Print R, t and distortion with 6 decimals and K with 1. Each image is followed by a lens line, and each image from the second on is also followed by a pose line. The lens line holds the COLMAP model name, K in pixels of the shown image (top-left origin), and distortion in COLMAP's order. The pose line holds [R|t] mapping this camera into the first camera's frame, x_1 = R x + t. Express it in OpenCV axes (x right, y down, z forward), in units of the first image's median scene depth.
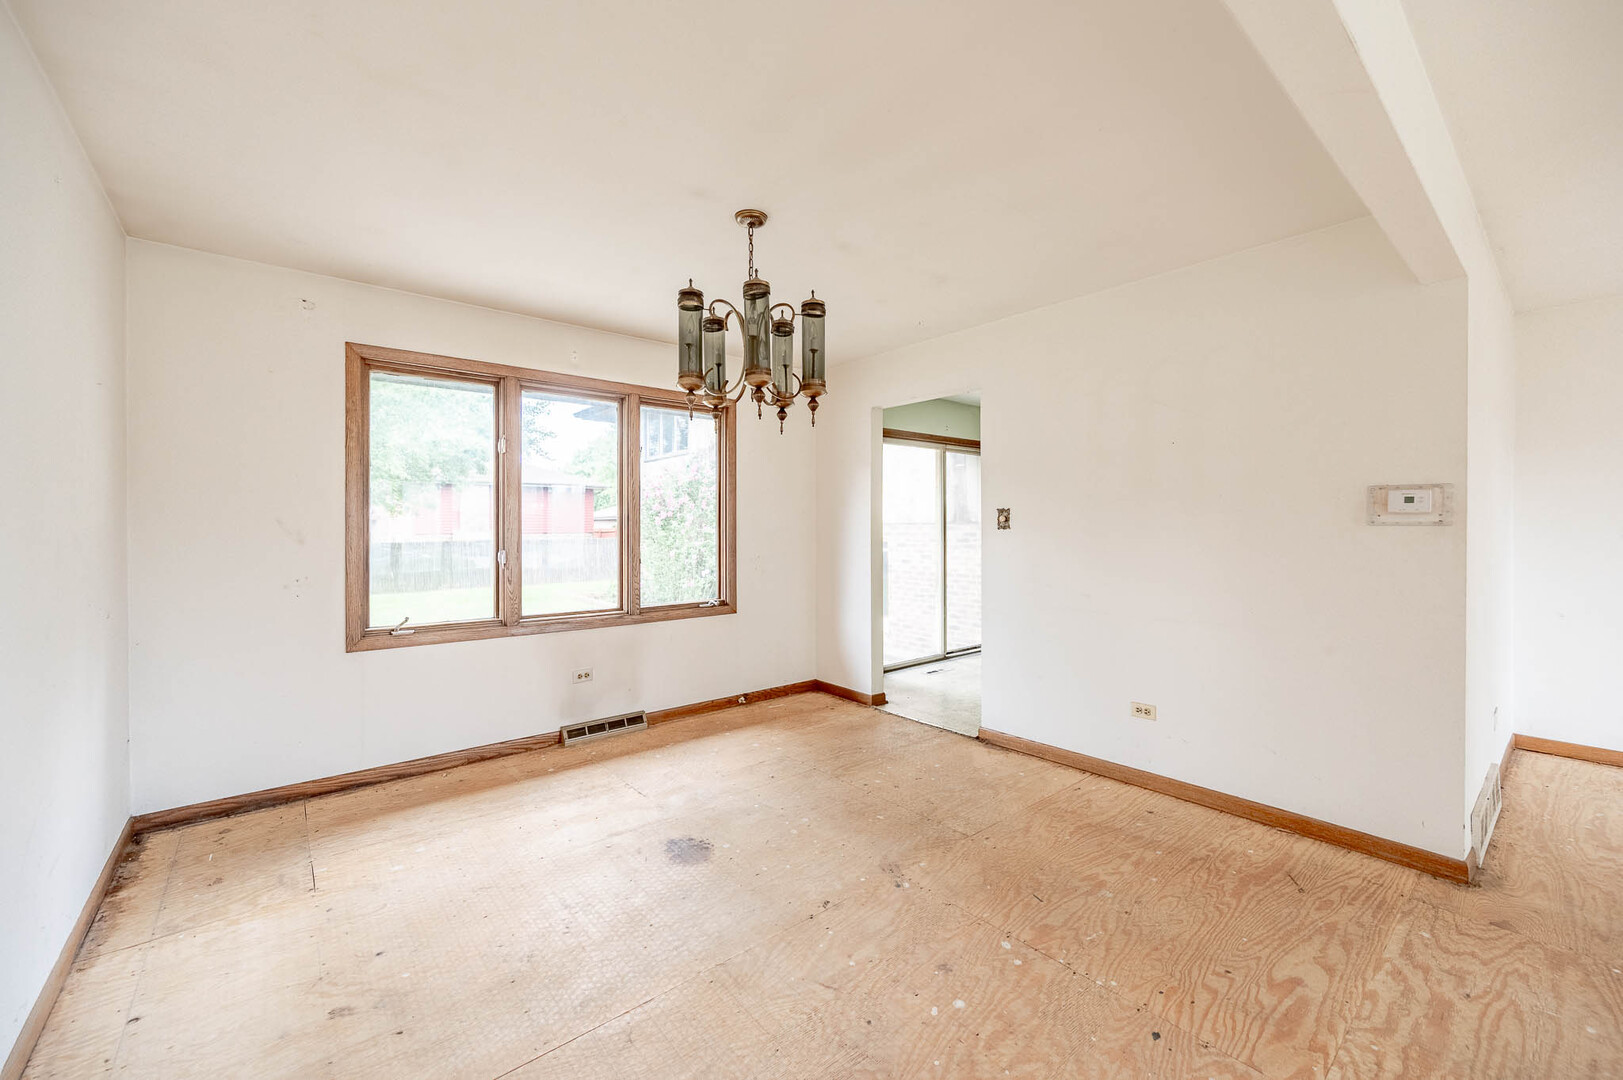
lens RADIAL K [[640.9, 0, 811.5], [0, 640.9, 540.0], [0, 0, 1]] dist [0.001973, 0.000248]
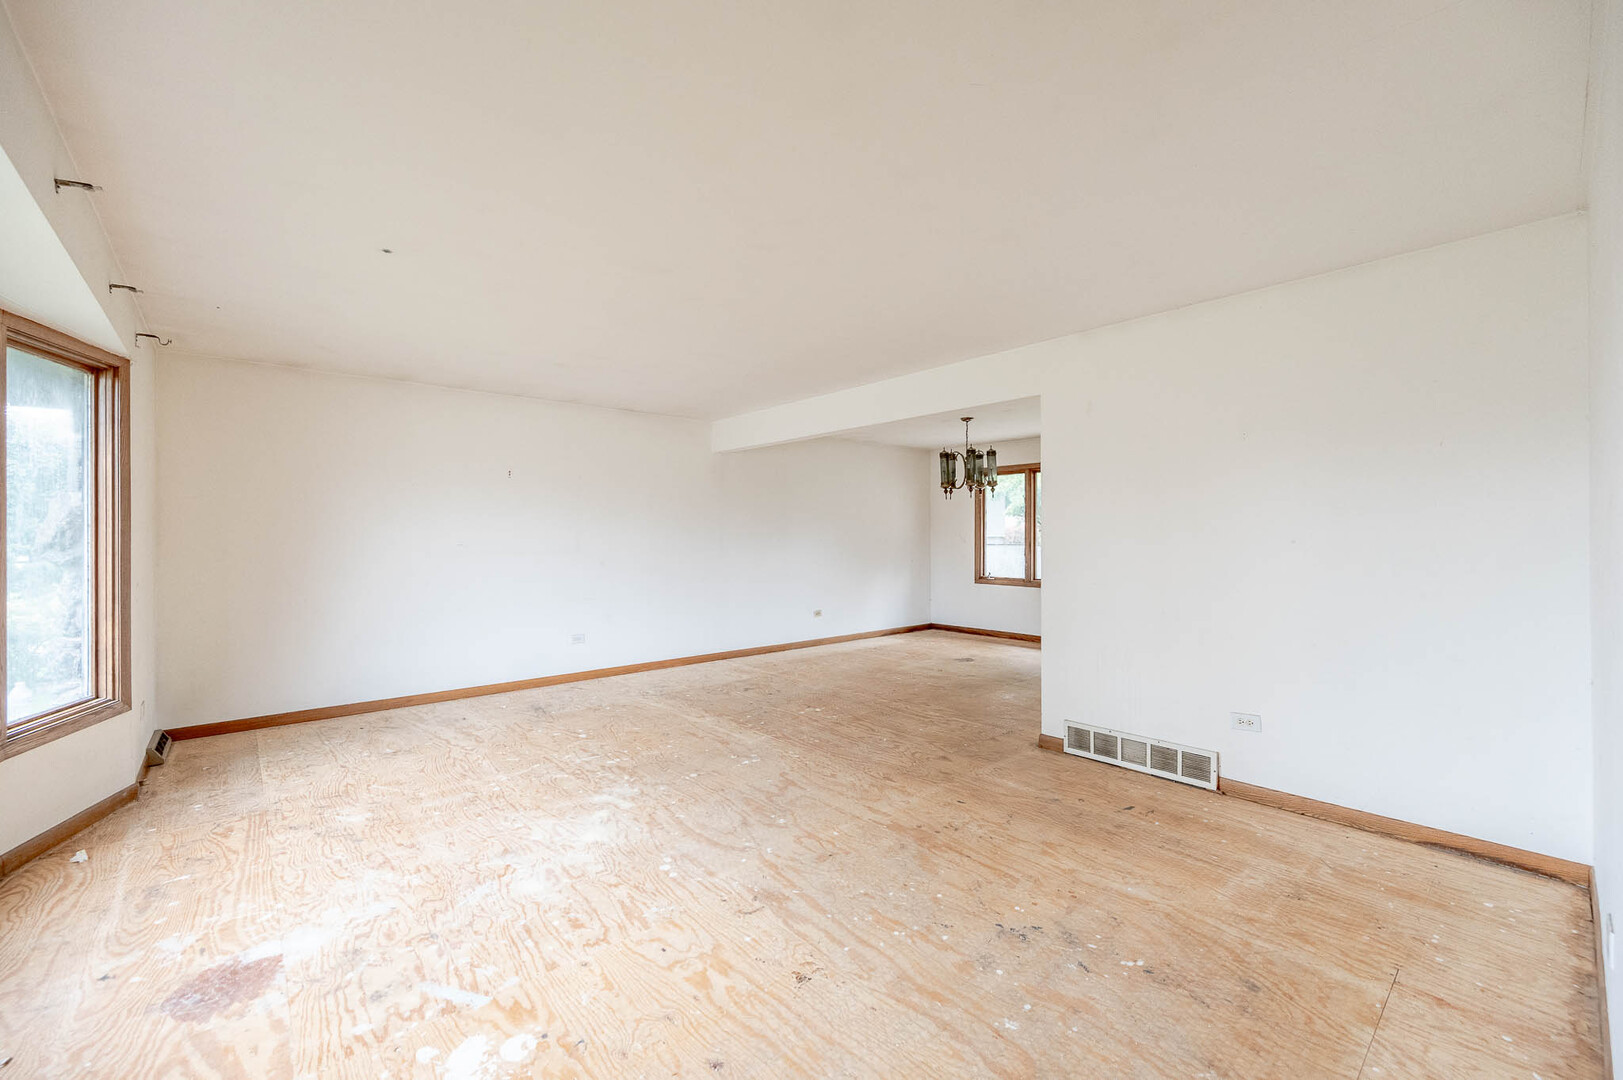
lens RADIAL K [[640.9, 0, 811.5], [0, 640.9, 540.0], [0, 0, 1]] dist [0.001973, 0.000248]
pose [[0.029352, 0.006074, -0.999551, 2.517405], [-0.018183, 0.999819, 0.005542, -0.011902], [0.999404, 0.018012, 0.029457, 0.304886]]
